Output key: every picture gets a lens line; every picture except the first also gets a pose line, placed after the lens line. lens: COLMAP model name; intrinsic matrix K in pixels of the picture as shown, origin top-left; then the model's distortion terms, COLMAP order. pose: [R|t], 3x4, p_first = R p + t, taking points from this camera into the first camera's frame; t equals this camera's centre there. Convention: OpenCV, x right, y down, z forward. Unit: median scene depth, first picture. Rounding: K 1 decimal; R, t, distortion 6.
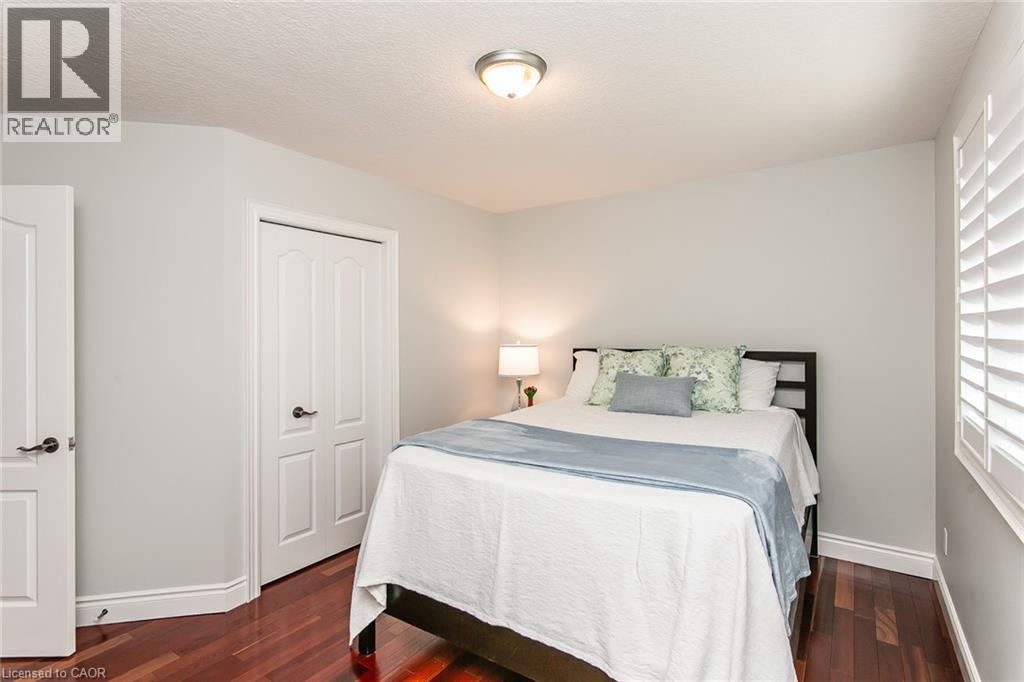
lens RADIAL K [[500.2, 0, 514.5], [0, 500.2, 334.5], [0, 0, 1]] dist [0.000852, 0.000054]
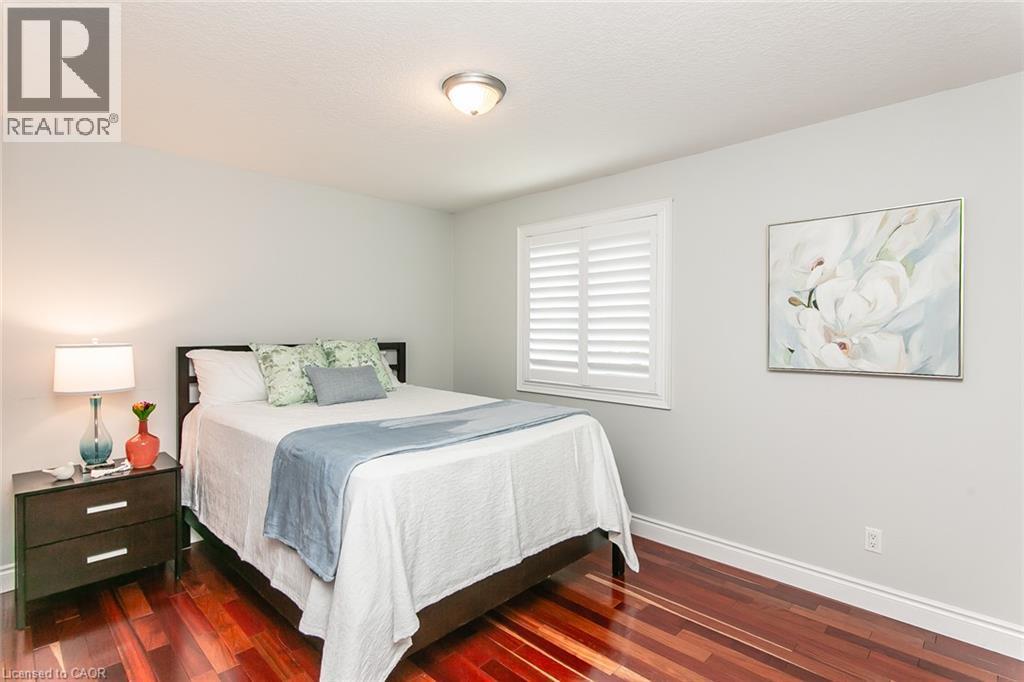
lens RADIAL K [[500.2, 0, 514.4], [0, 500.2, 336.8], [0, 0, 1]] dist [0.000852, 0.000054]
pose [[0.168747, -0.007661, 0.985630, -0.713856], [0.005105, 0.999963, 0.006898, 0.012076], [-0.985646, 0.003867, 0.168780, 0.462260]]
